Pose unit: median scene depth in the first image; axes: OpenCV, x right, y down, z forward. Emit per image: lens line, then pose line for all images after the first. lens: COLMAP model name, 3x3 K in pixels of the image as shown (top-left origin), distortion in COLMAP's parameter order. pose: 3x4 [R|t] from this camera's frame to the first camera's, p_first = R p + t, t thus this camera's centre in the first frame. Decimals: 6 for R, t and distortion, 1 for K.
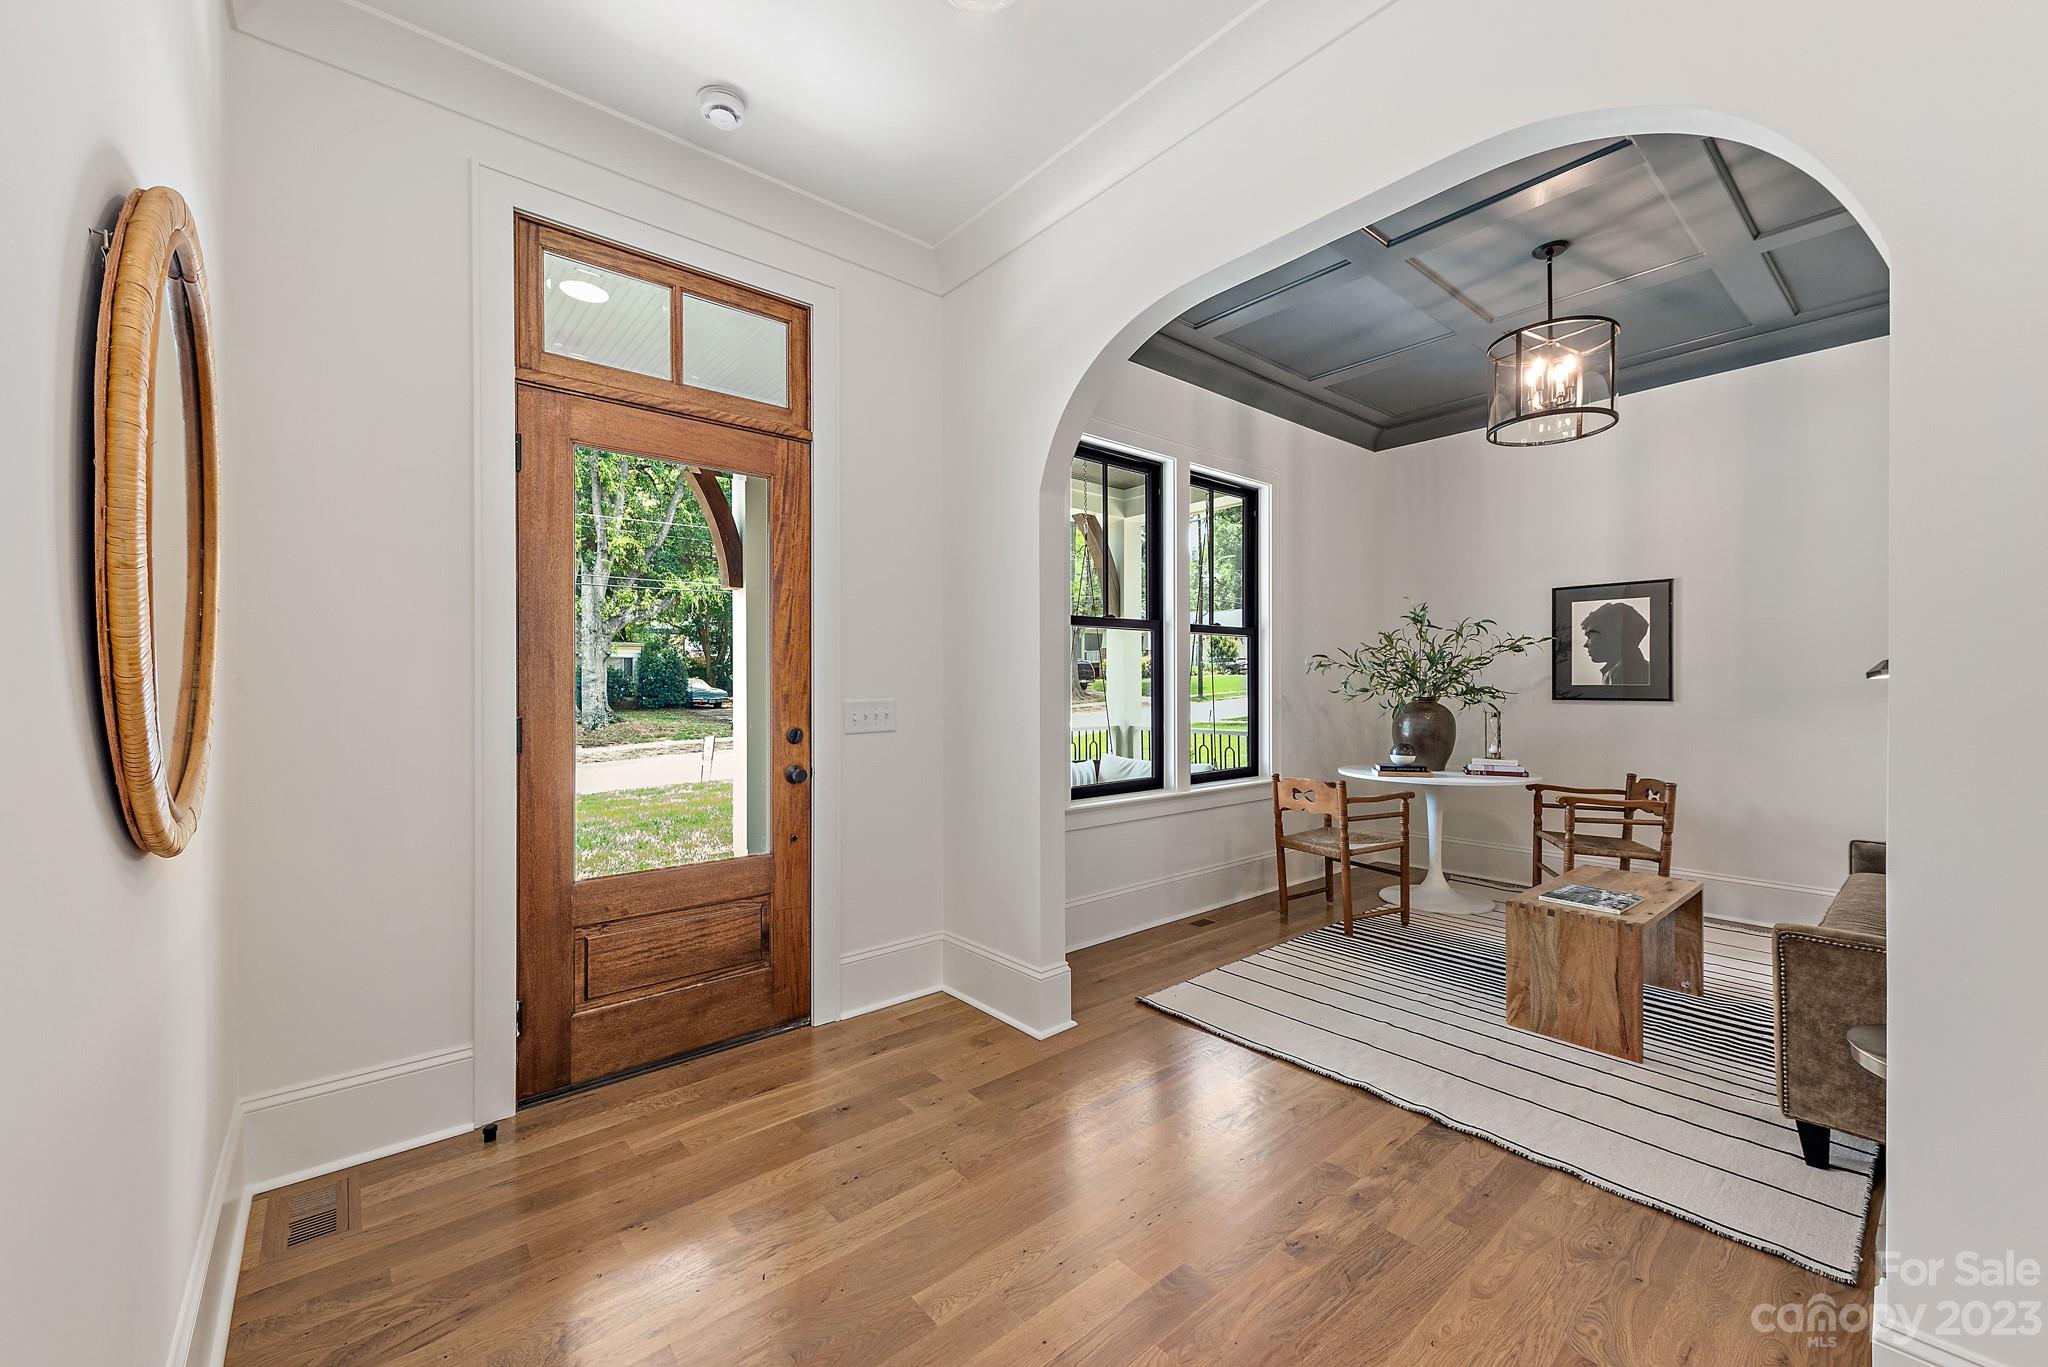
lens RADIAL K [[803.0, 0, 1030.9], [0, 803.0, 687.6], [0, 0, 1]] dist [0.008478, -0.001439]
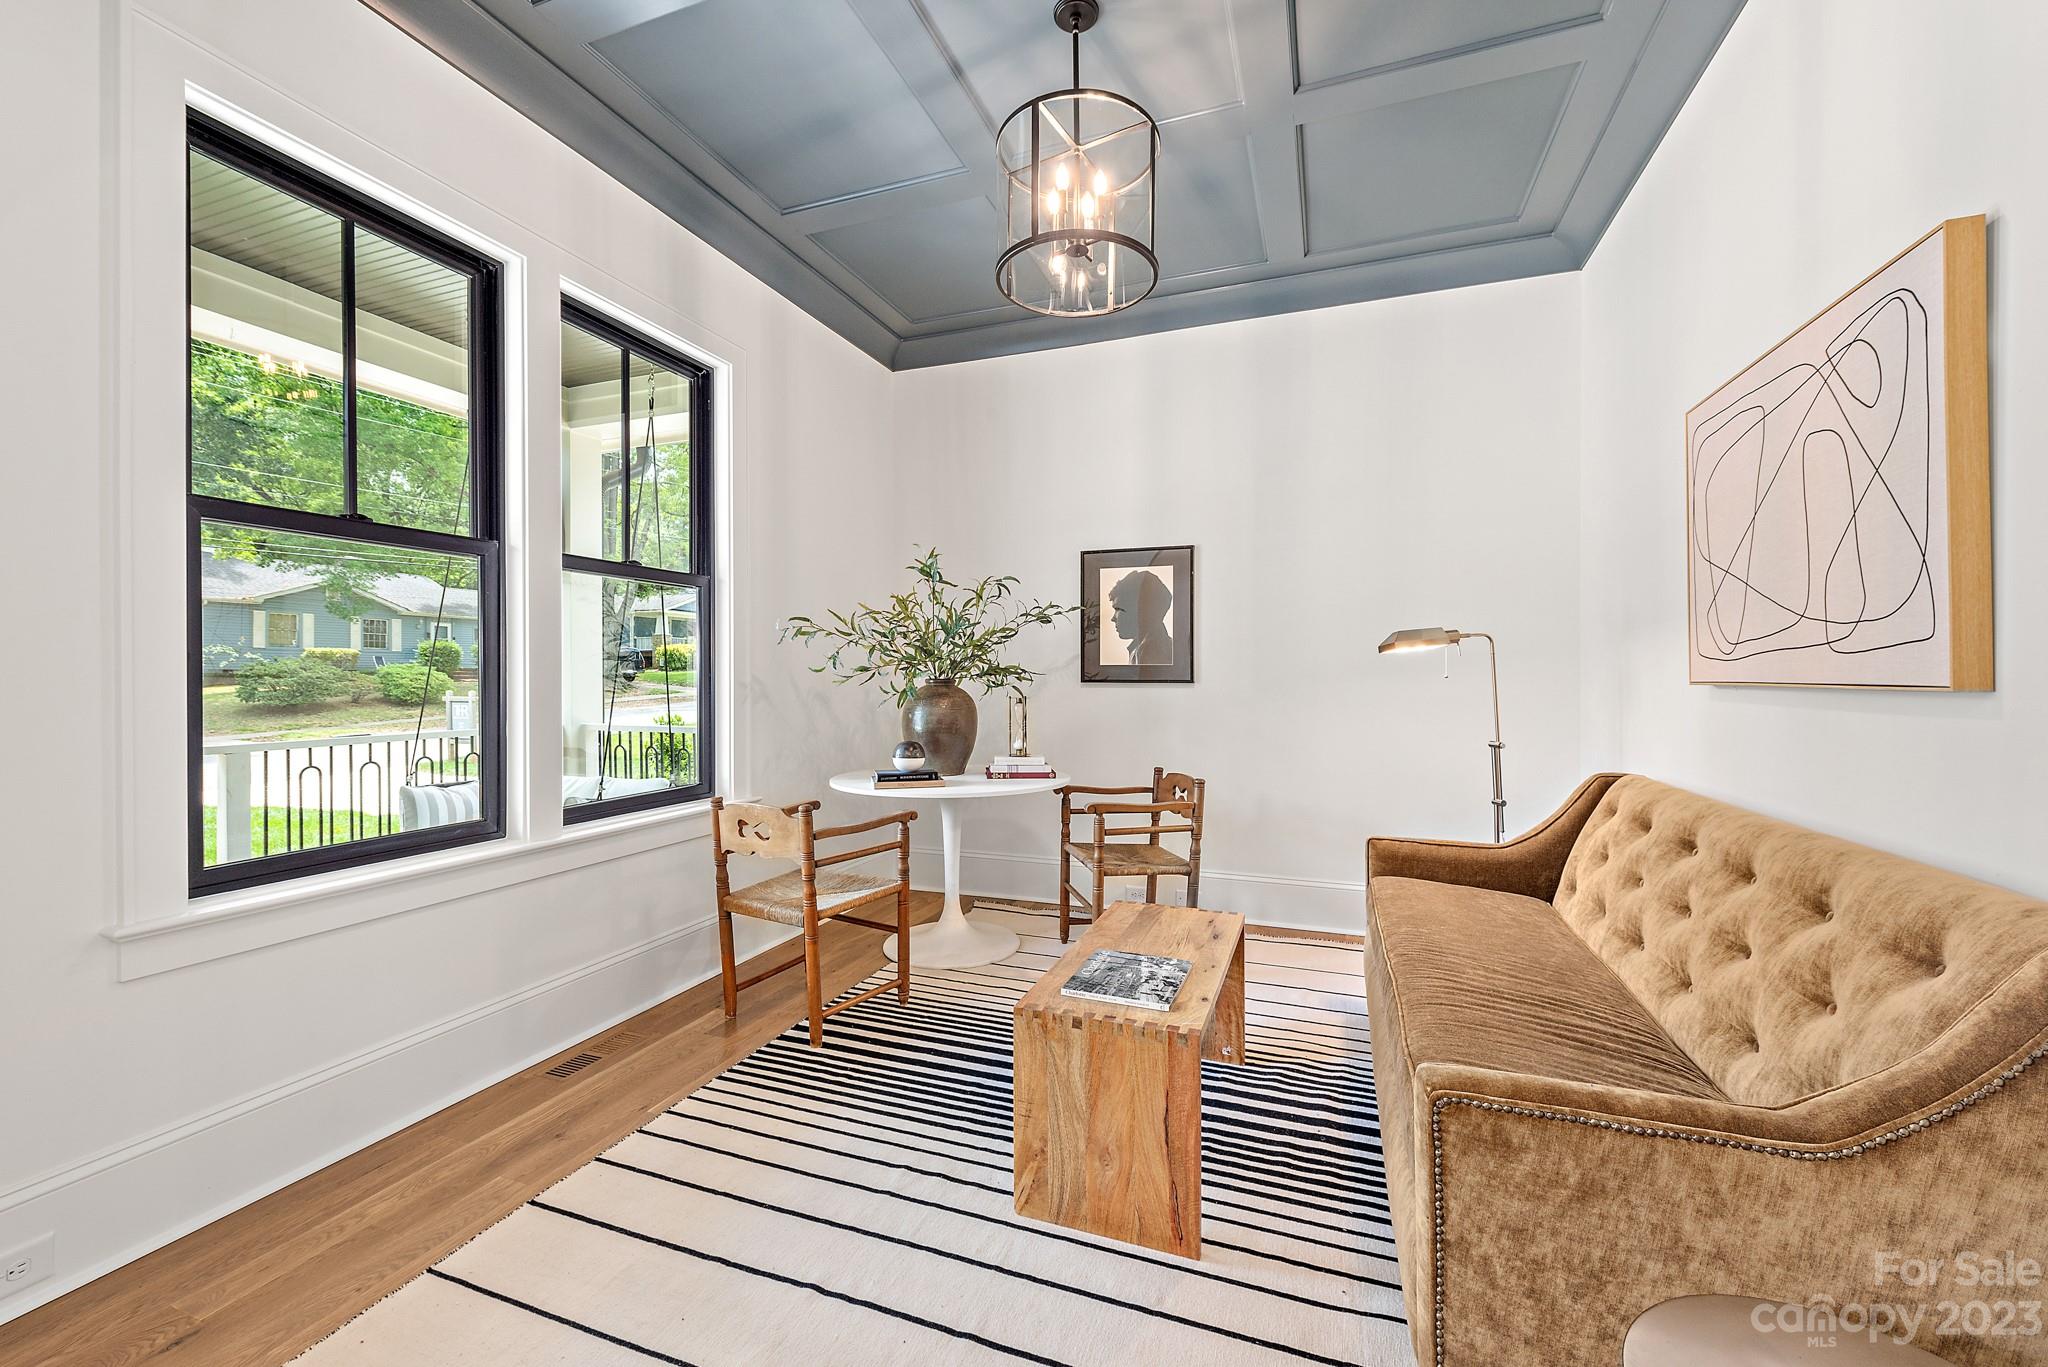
lens RADIAL K [[803.0, 0, 1021.3], [0, 803.0, 681.5], [0, 0, 1]] dist [0.008478, -0.001439]
pose [[0.878273, -0.000789, 0.478159, 0.212564], [0.000378, 0.999999, 0.000955, 0.015015], [-0.478159, -0.000658, 0.878273, 0.325329]]
